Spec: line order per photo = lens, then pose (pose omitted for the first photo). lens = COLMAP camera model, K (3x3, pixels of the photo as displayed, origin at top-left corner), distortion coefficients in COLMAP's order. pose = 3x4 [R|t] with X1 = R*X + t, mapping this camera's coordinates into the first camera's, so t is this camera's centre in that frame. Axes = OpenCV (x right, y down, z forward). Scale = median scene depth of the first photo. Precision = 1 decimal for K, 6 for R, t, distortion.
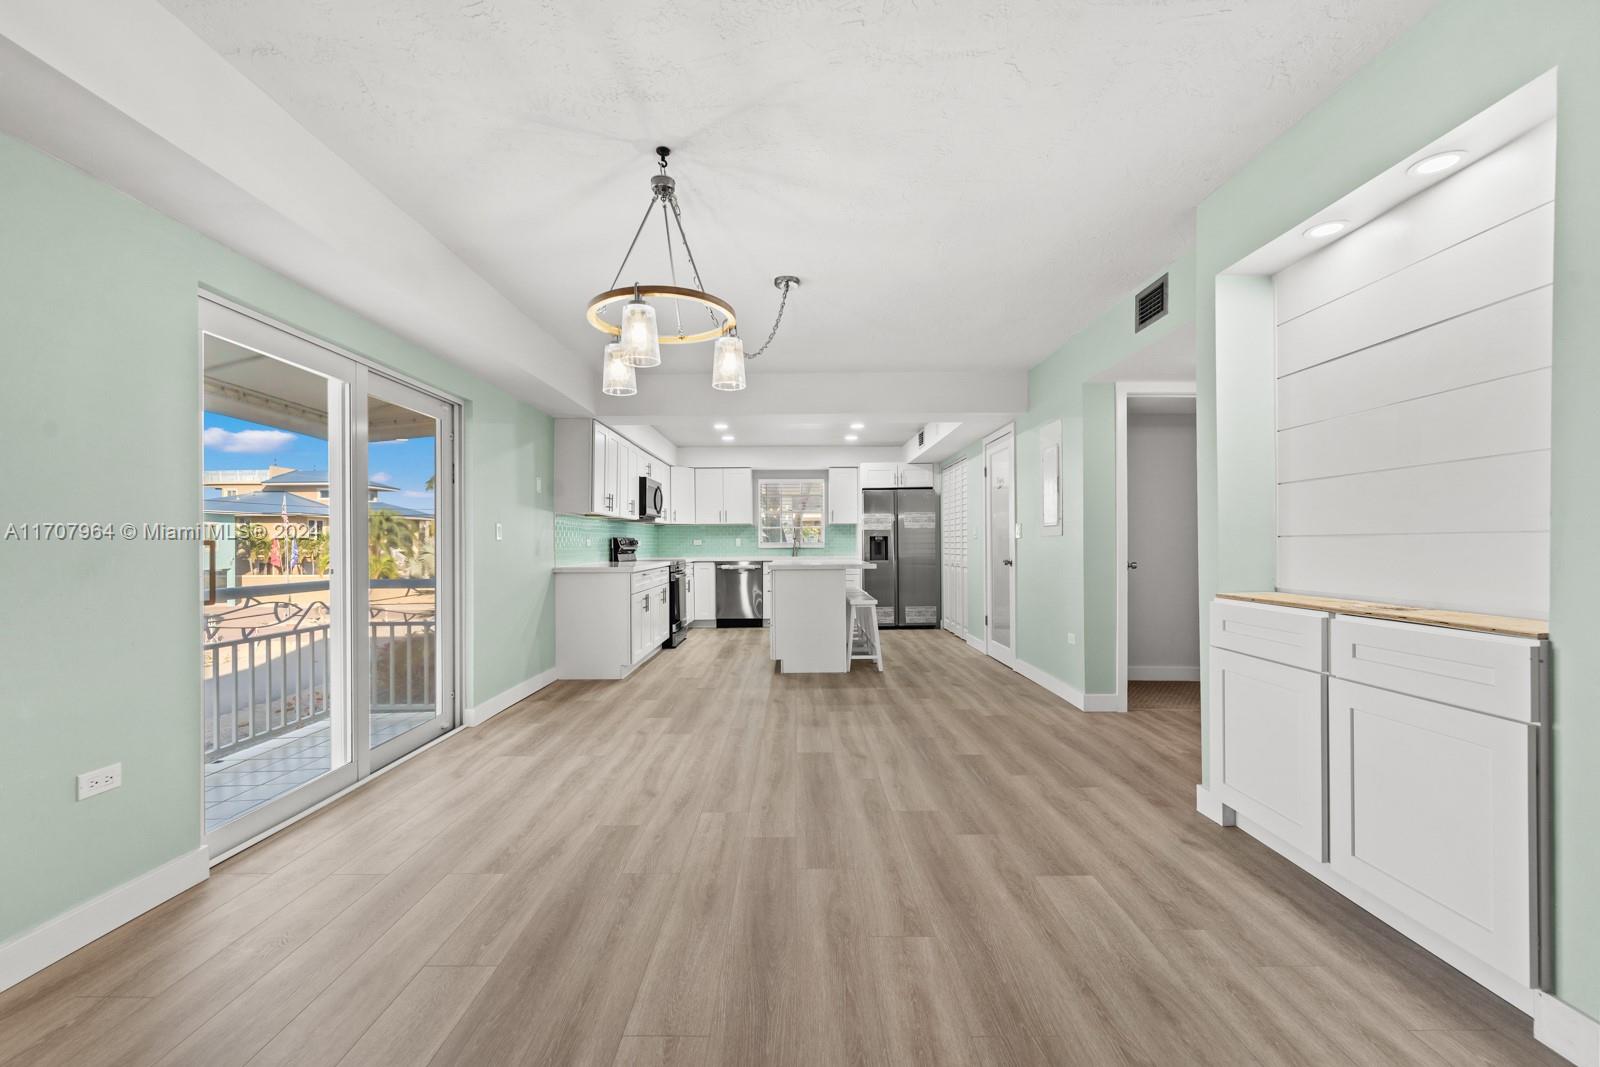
lens RADIAL K [[651.1, 0, 799.3], [0, 651.1, 542.8], [0, 0, 1]] dist [-0.000957, -0.000090]
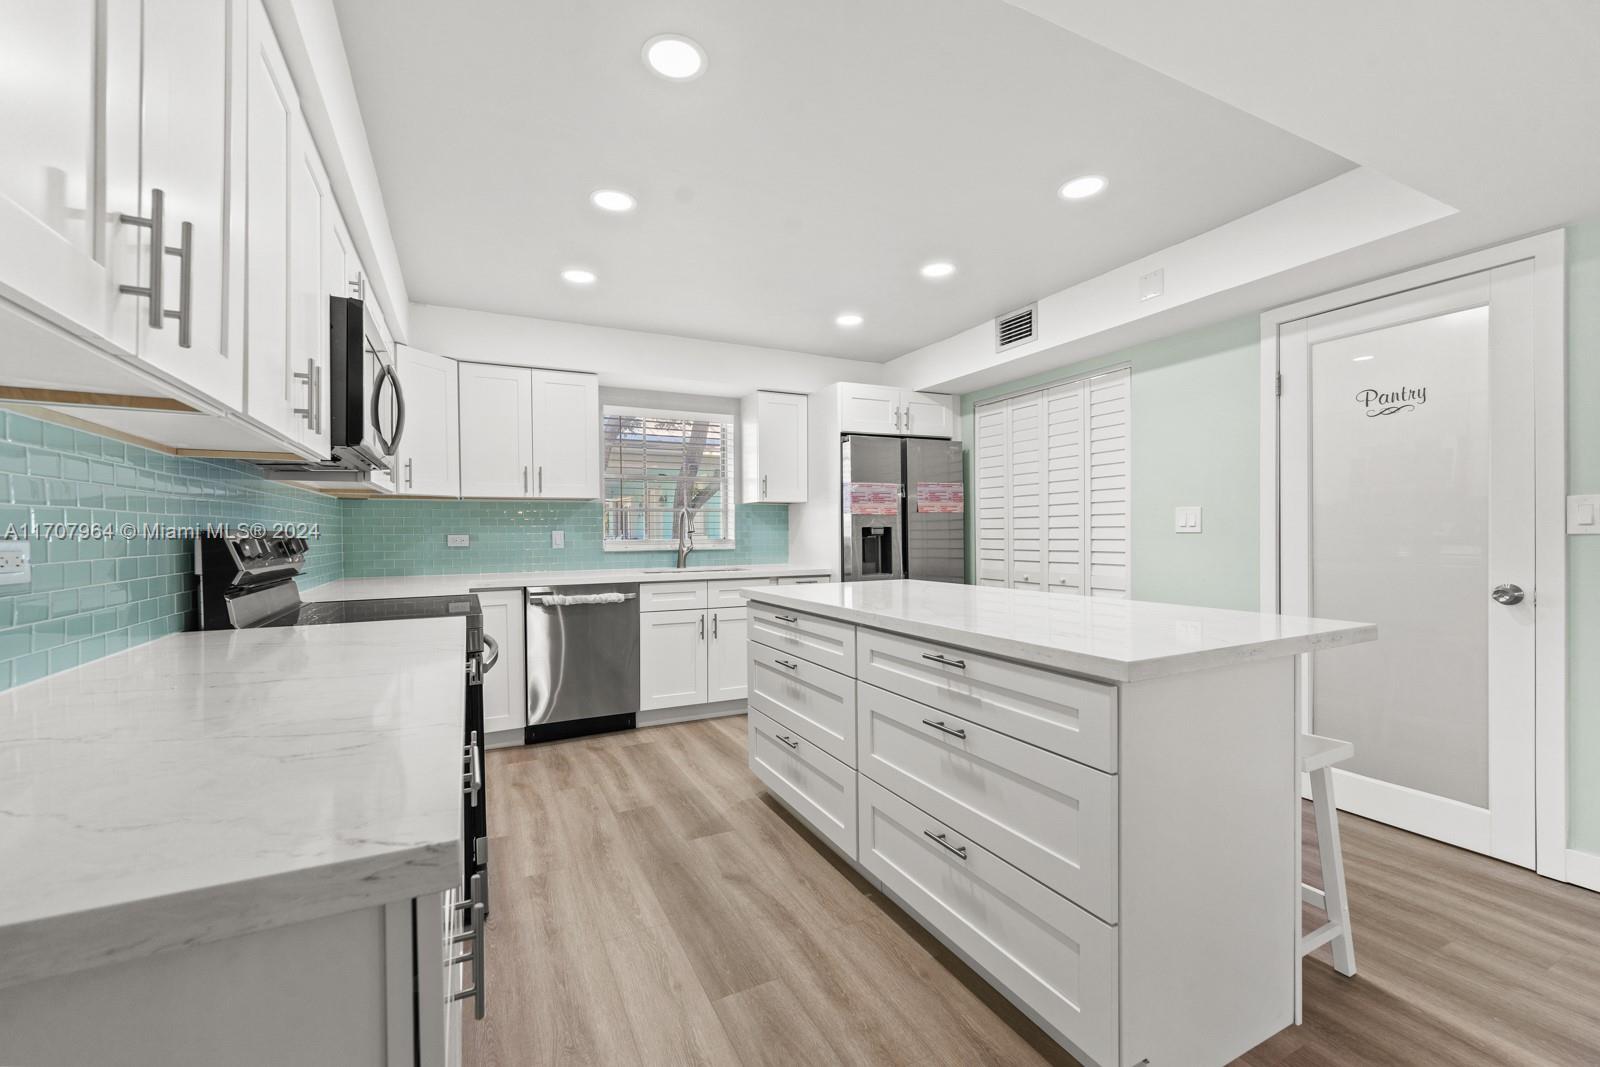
lens RADIAL K [[651.1, 0, 794.9], [0, 651.1, 534.6], [0, 0, 1]] dist [-0.000957, -0.000090]
pose [[0.898433, -0.003463, 0.439096, -0.296302], [0.002254, 0.999992, 0.003275, -0.010964], [-0.439104, -0.001952, 0.898434, 1.048685]]
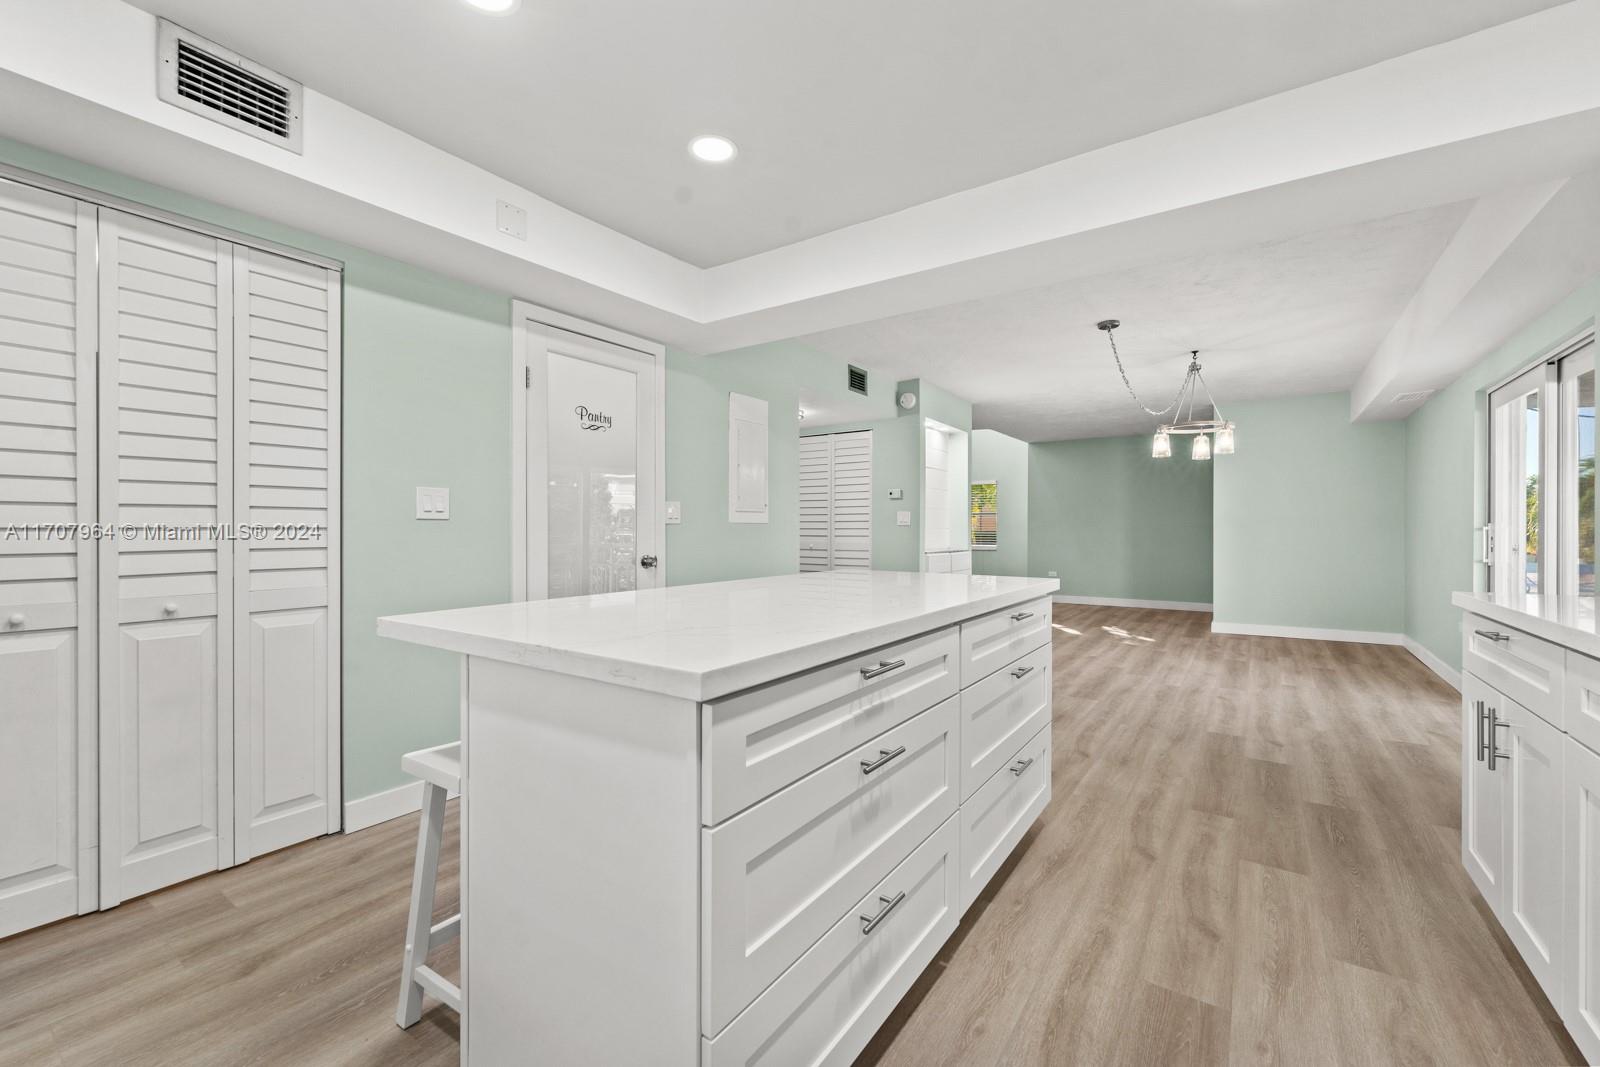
lens RADIAL K [[651.1, 0, 798.3], [0, 651.1, 533.2], [0, 0, 1]] dist [-0.000957, -0.000090]
pose [[-0.814729, 0.002286, 0.579837, -0.194426], [0.003176, 0.999995, 0.000521, 0.003314], [-0.579833, 0.002266, -0.814732, 1.787183]]
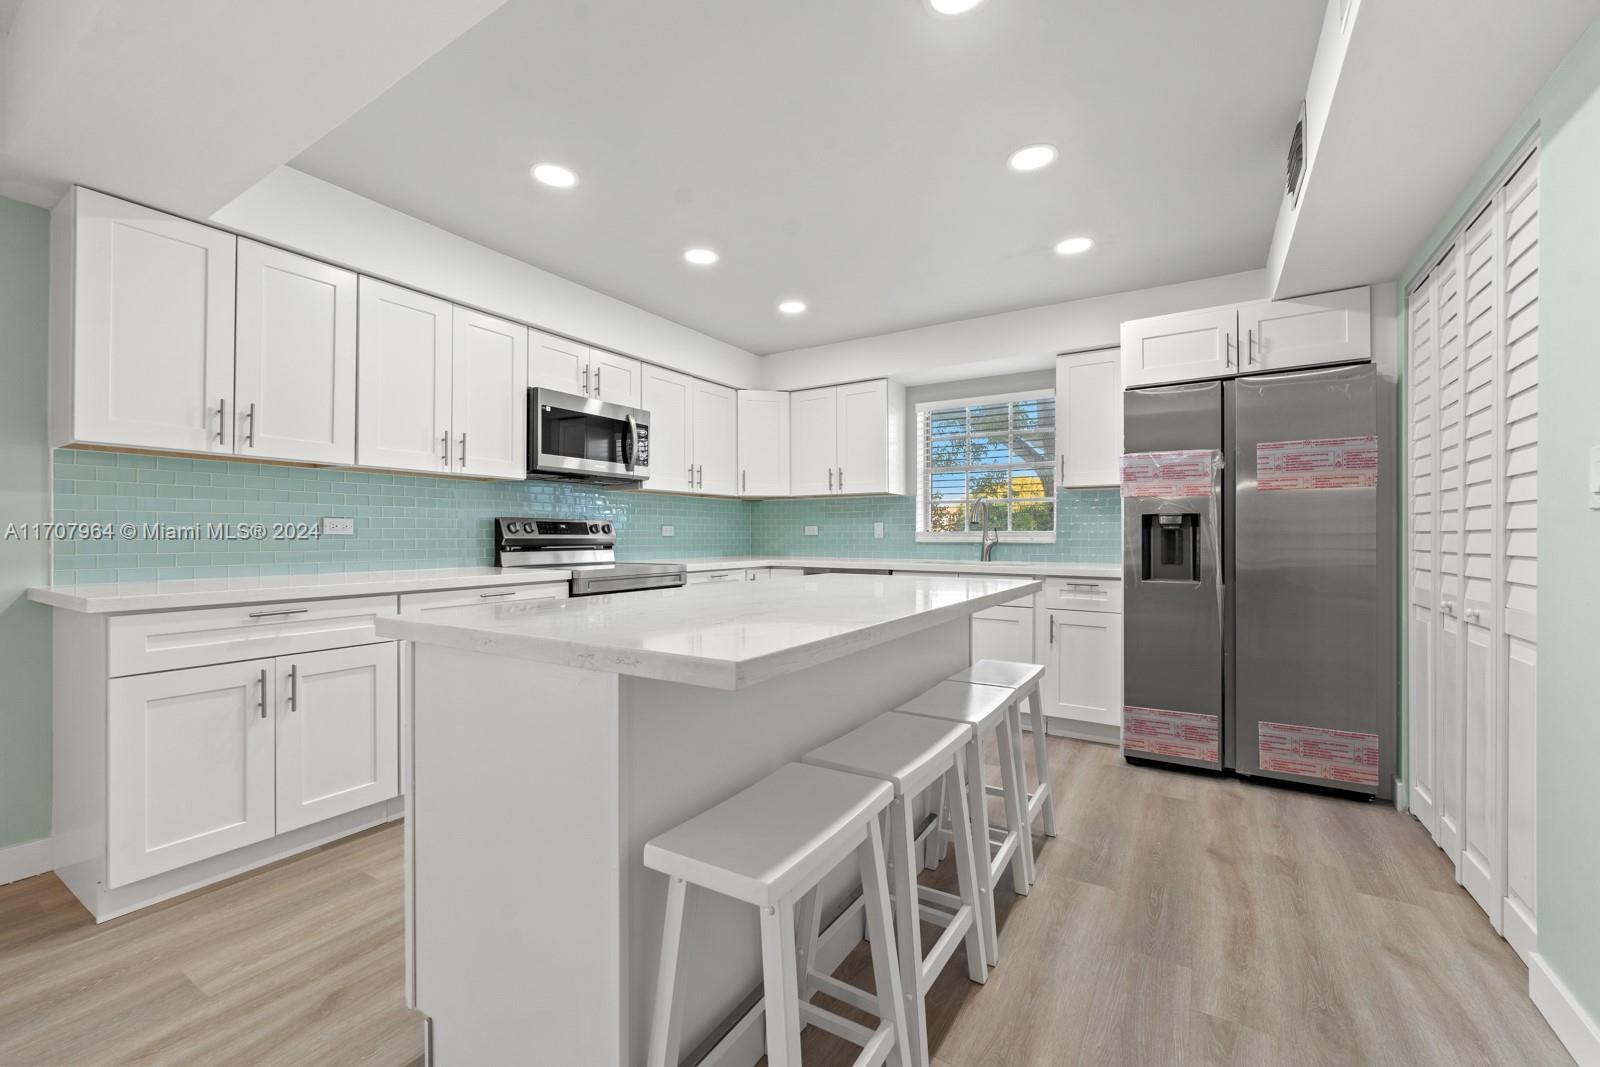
lens RADIAL K [[651.1, 0, 799.3], [0, 651.1, 535.3], [0, 0, 1]] dist [-0.000957, -0.000090]
pose [[0.844446, 0.006795, -0.535598, 0.261638], [-0.005440, 0.999977, 0.004111, 0.002549], [0.535614, -0.000558, 0.844463, 1.079459]]
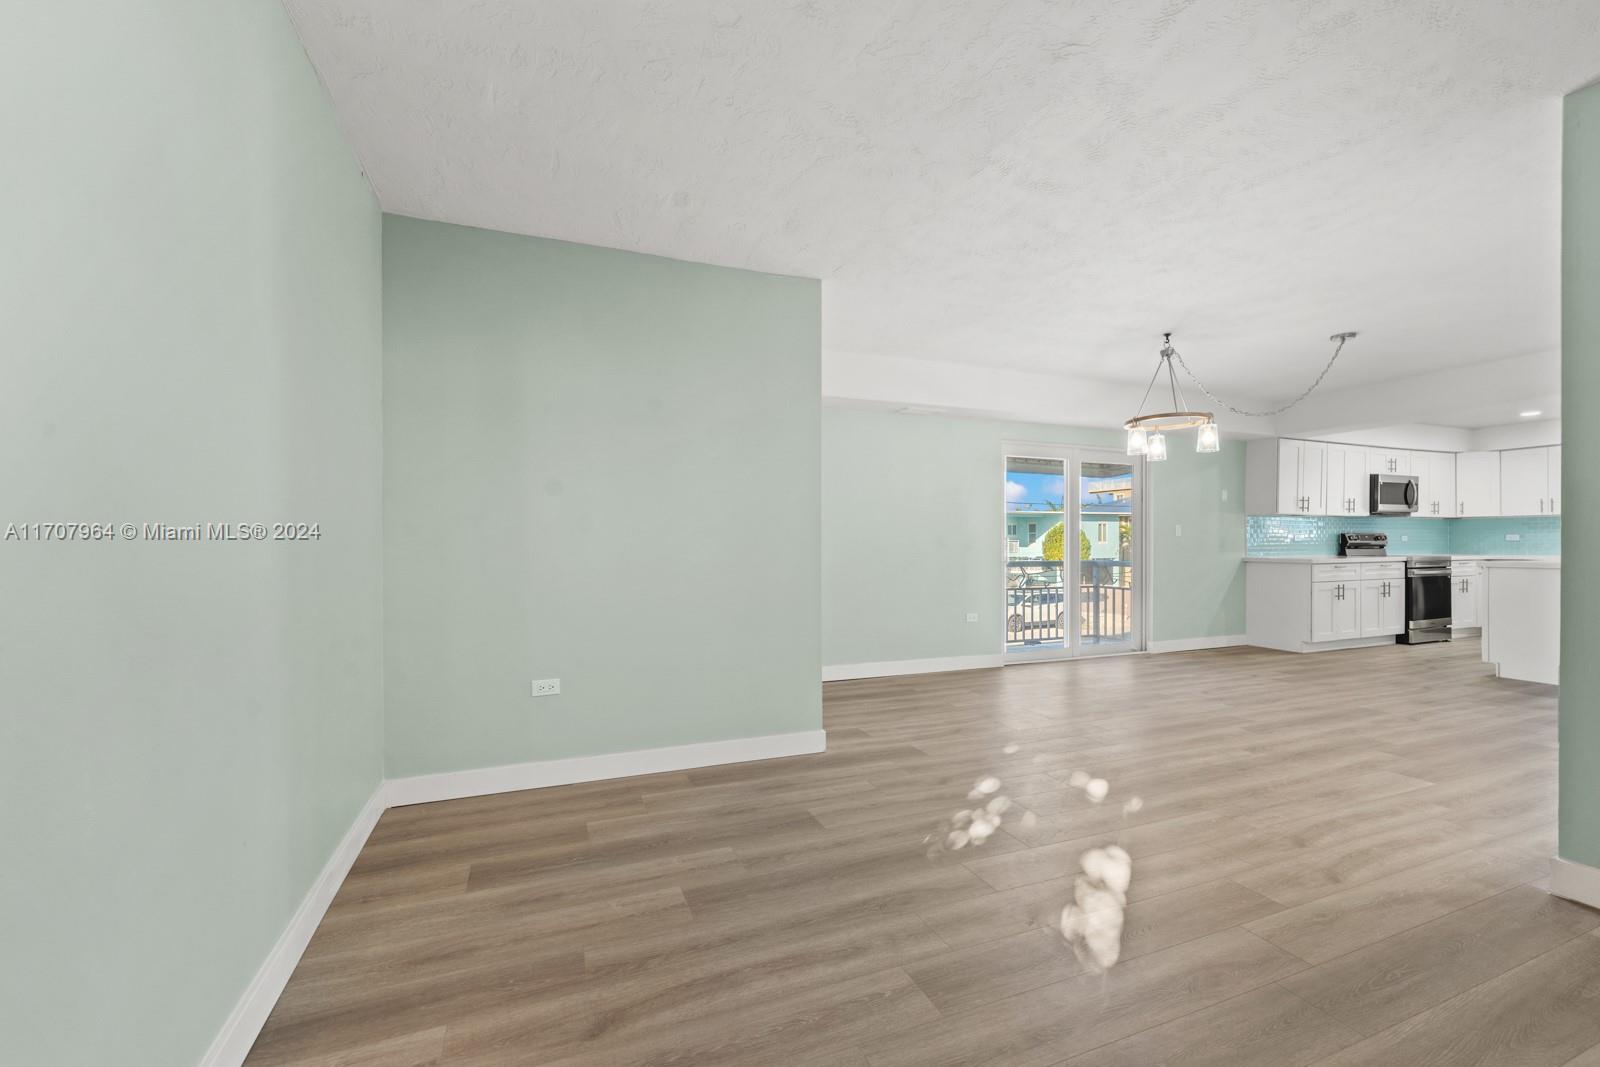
lens RADIAL K [[651.1, 0, 791.0], [0, 651.1, 543.5], [0, 0, 1]] dist [-0.000957, -0.000090]
pose [[0.363380, 0.007502, -0.931611, 0.588996], [0.001663, 0.999961, 0.008701, -0.003392], [0.931639, -0.004711, 0.363354, -0.363973]]
